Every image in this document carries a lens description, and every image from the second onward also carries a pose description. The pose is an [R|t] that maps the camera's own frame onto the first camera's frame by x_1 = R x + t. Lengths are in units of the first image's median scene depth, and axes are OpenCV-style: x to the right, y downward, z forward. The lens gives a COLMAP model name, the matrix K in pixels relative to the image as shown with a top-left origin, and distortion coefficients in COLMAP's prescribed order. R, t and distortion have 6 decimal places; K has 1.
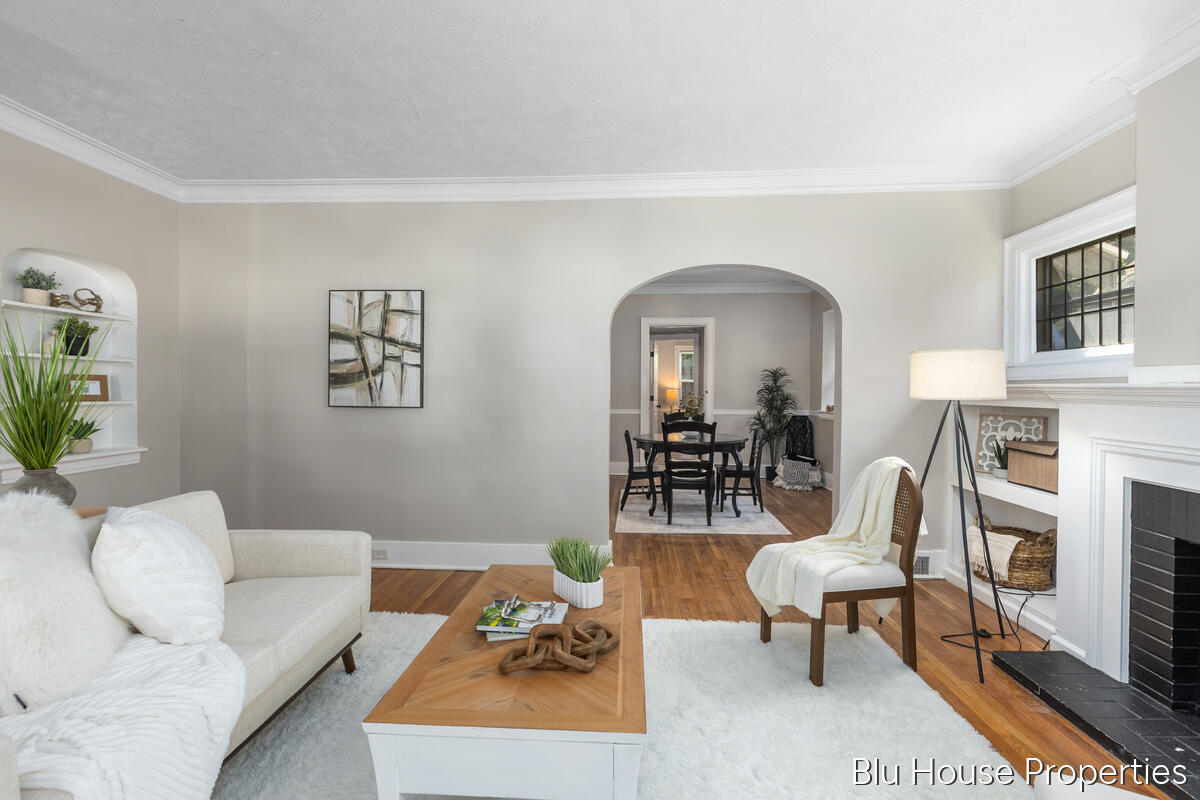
lens RADIAL K [[548.2, 0, 602.4], [0, 548.2, 398.8], [0, 0, 1]] dist [-0.002282, -0.000394]
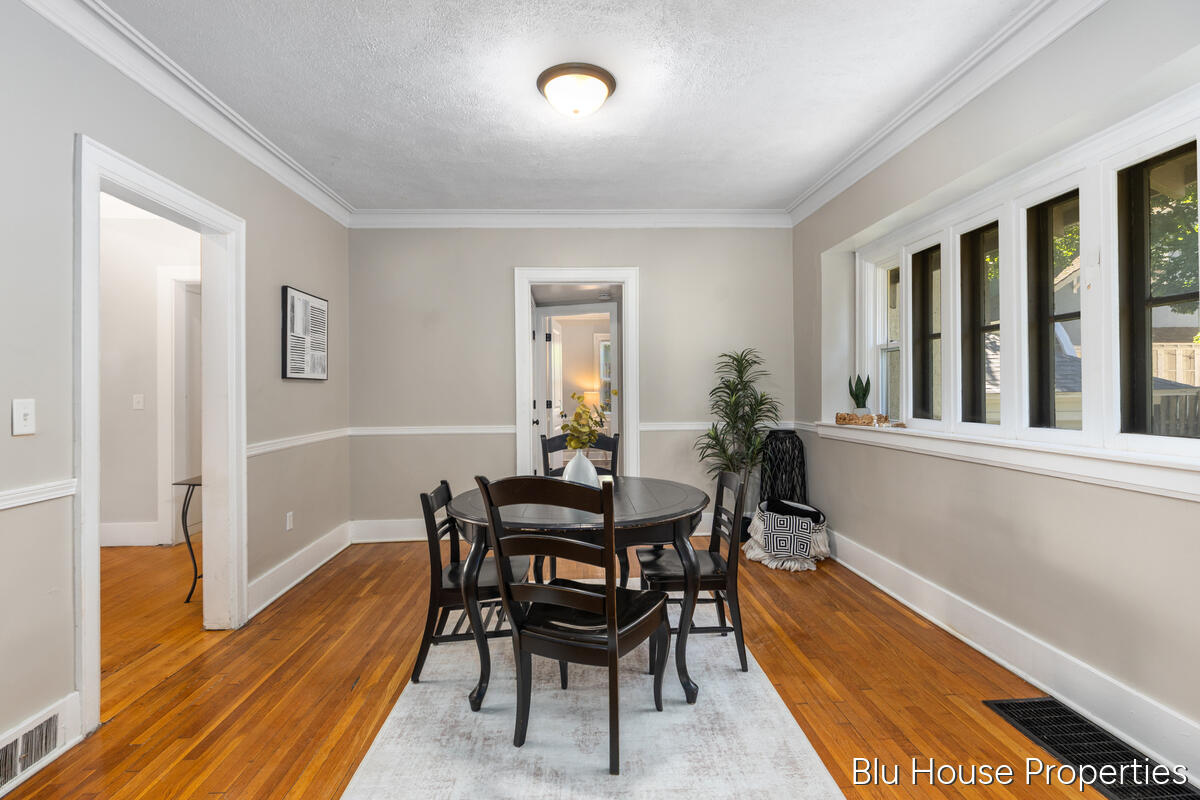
lens RADIAL K [[548.2, 0, 597.4], [0, 548.2, 390.9], [0, 0, 1]] dist [-0.002282, -0.000394]
pose [[0.994645, -0.017481, 0.101862, 0.101117], [0.019425, 0.999647, -0.018122, -0.005240], [-0.101509, 0.020004, 0.994633, 0.429233]]
